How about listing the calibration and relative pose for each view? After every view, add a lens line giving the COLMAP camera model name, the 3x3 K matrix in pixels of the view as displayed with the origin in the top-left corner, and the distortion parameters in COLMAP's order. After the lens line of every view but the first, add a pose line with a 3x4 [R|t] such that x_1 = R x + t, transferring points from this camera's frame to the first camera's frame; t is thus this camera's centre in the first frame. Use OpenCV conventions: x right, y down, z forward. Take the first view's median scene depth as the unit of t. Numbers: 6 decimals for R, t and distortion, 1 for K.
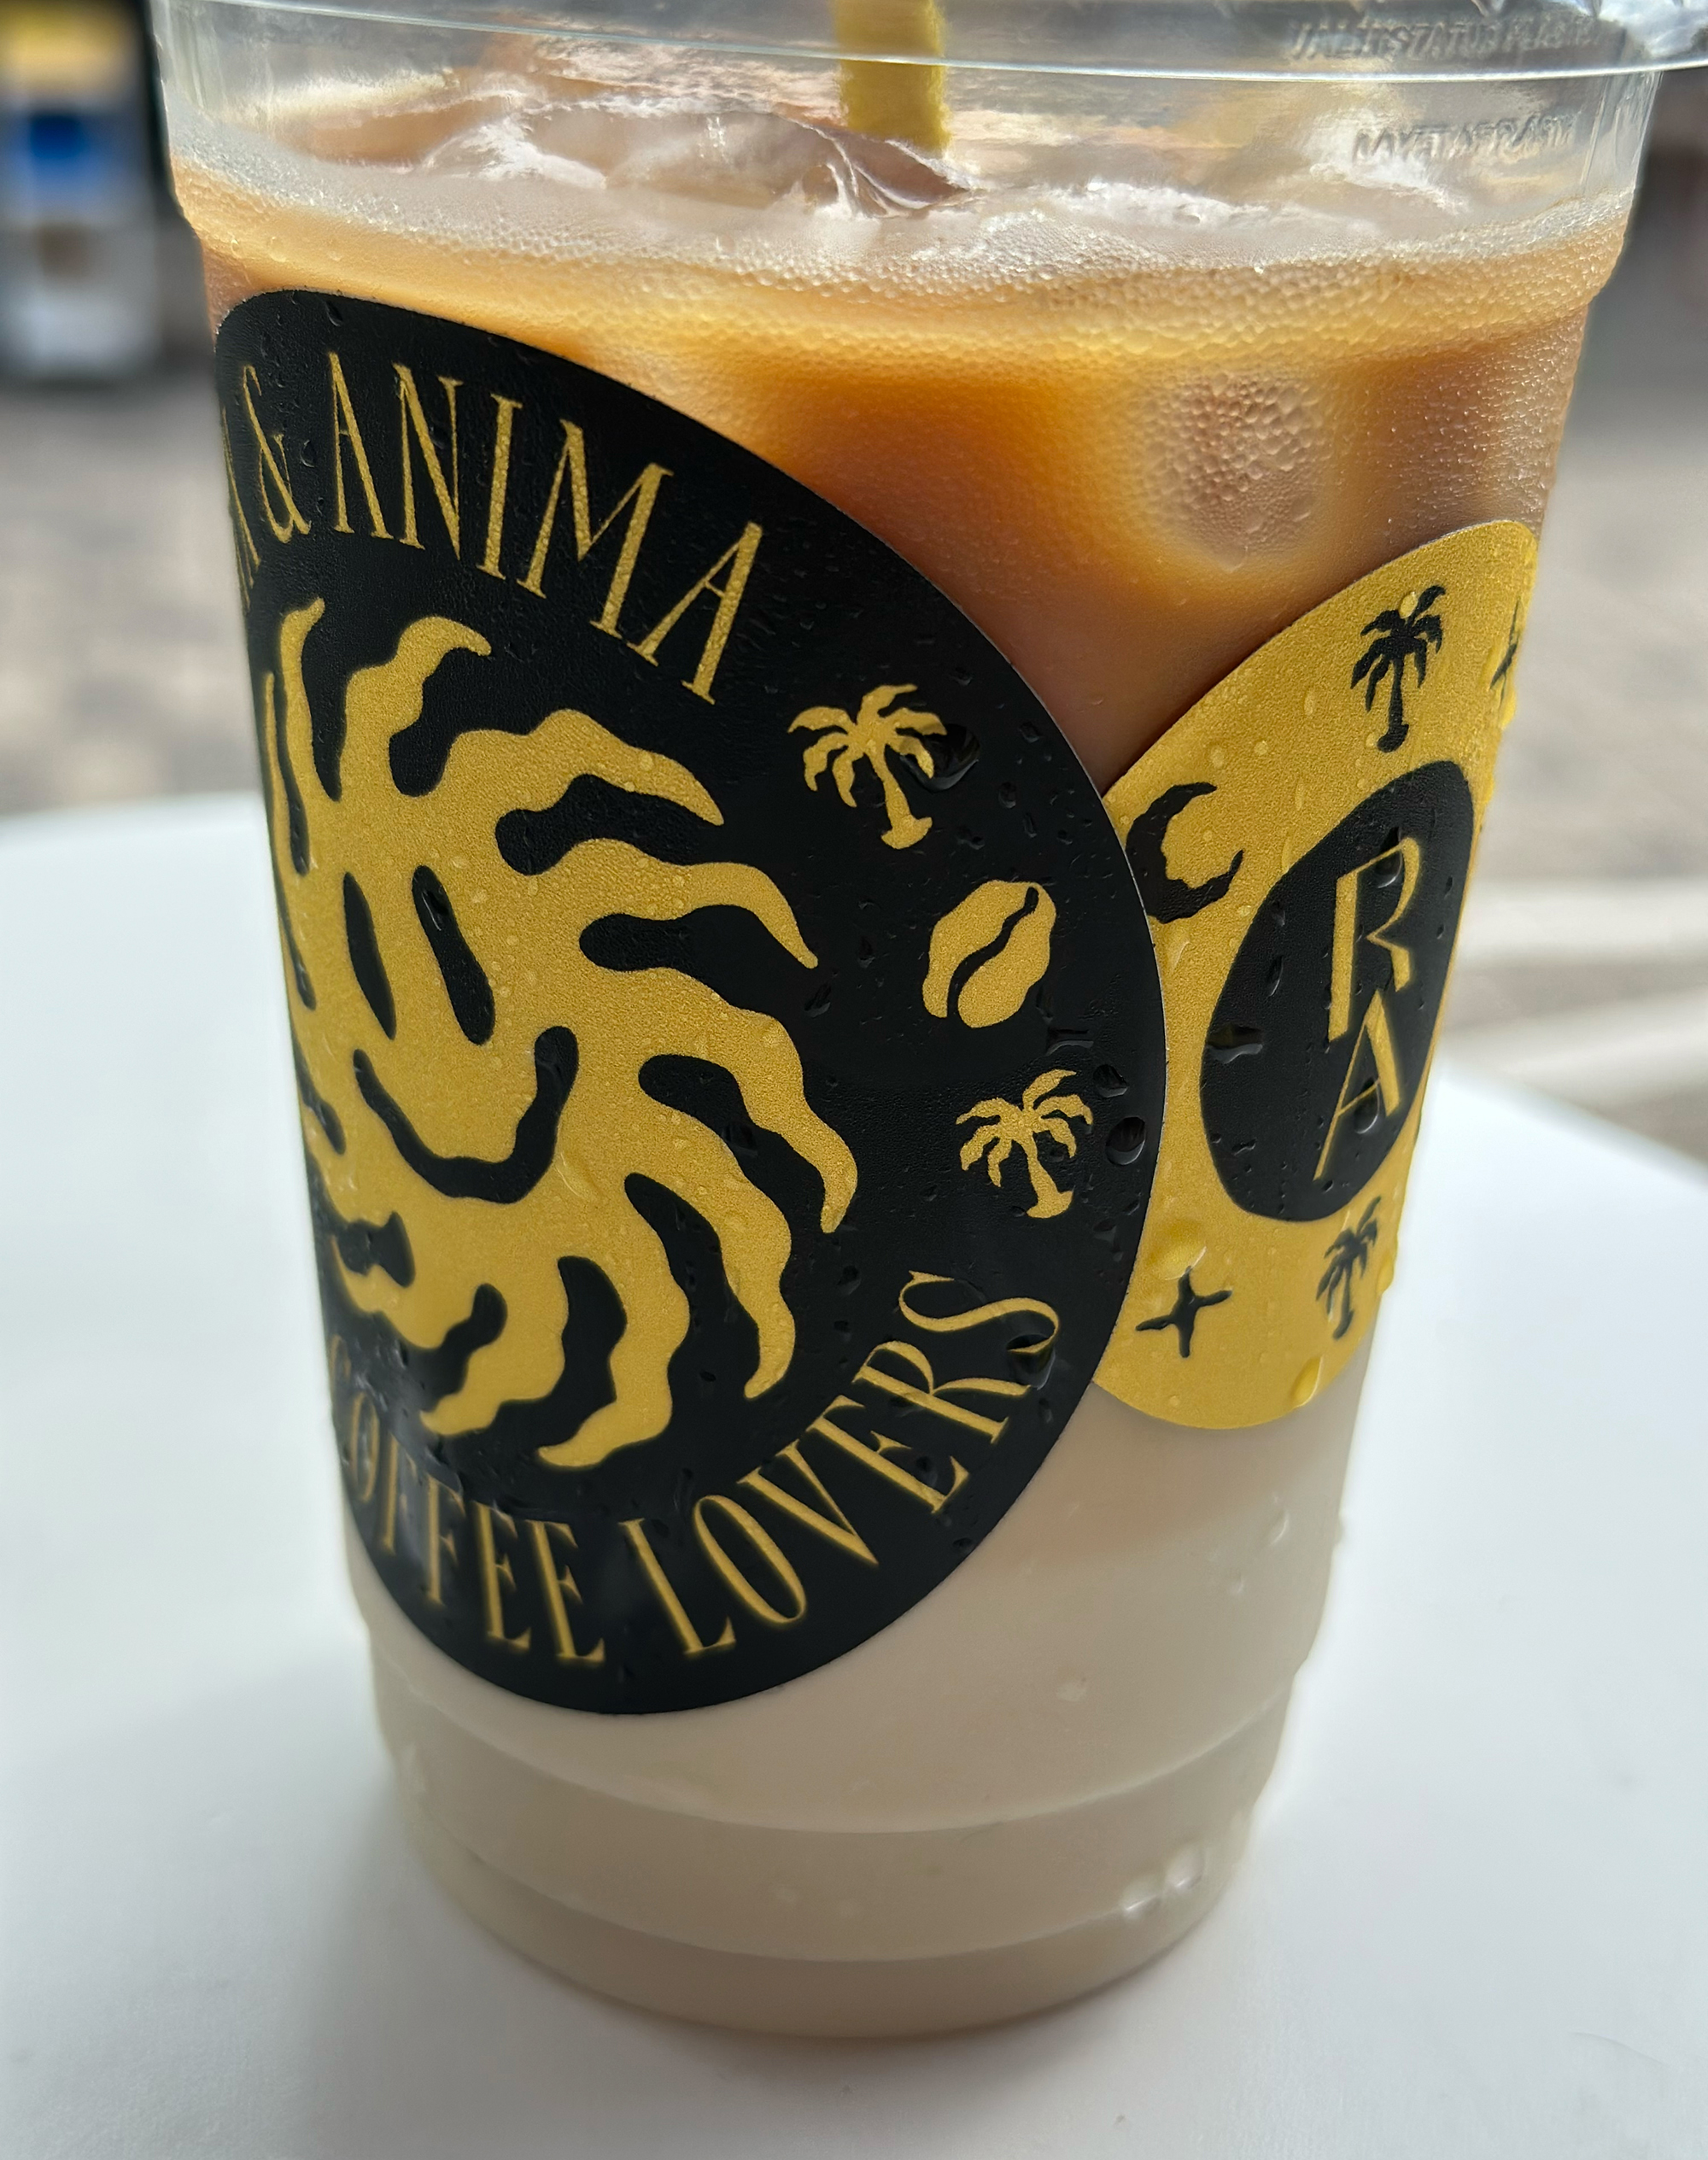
lens RADIAL K [[3460.7, 0, 854.0], [0, 3460.7, 1080.0], [0, 0, 1]] dist [0.063092, 0.029061]
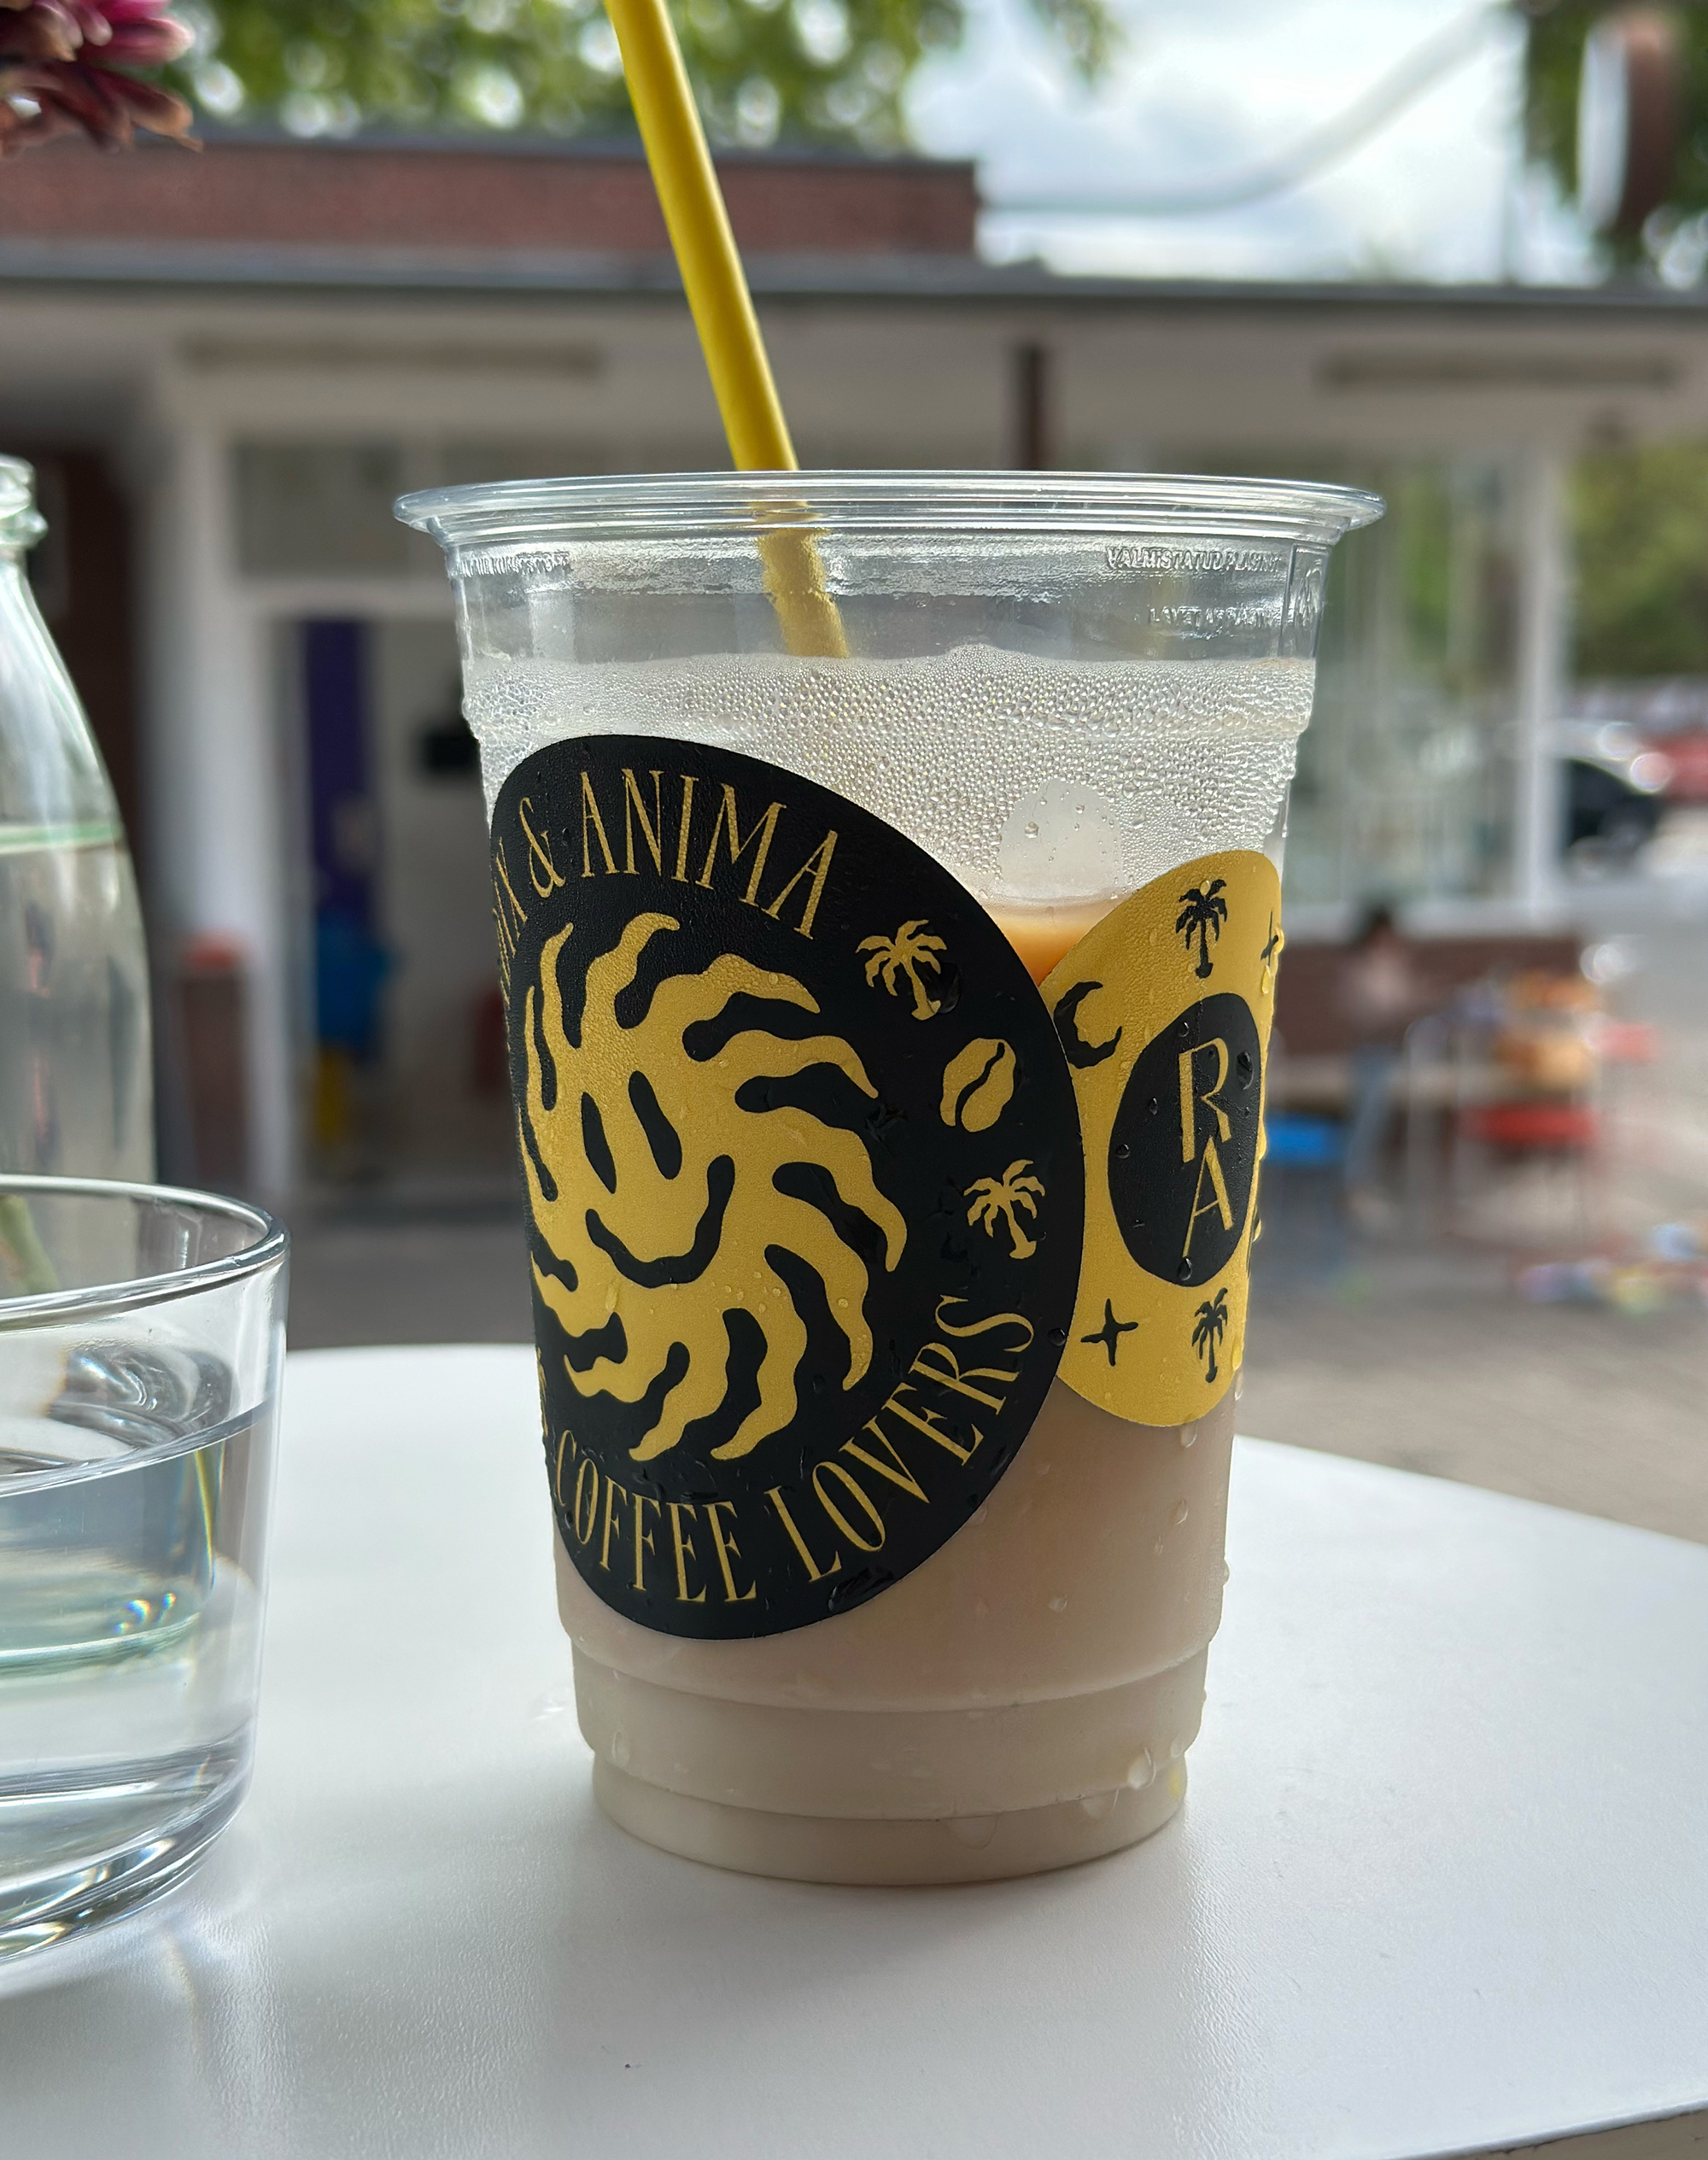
lens RADIAL K [[3460.7, 0, 854.0], [0, 3460.7, 1080.0], [0, 0, 1]] dist [0.063092, 0.029061]
pose [[0.998019, -0.046712, 0.042155, -0.091150], [0.057246, 0.952153, -0.300212, 0.456994], [-0.026114, 0.302030, 0.952941, -0.605633]]
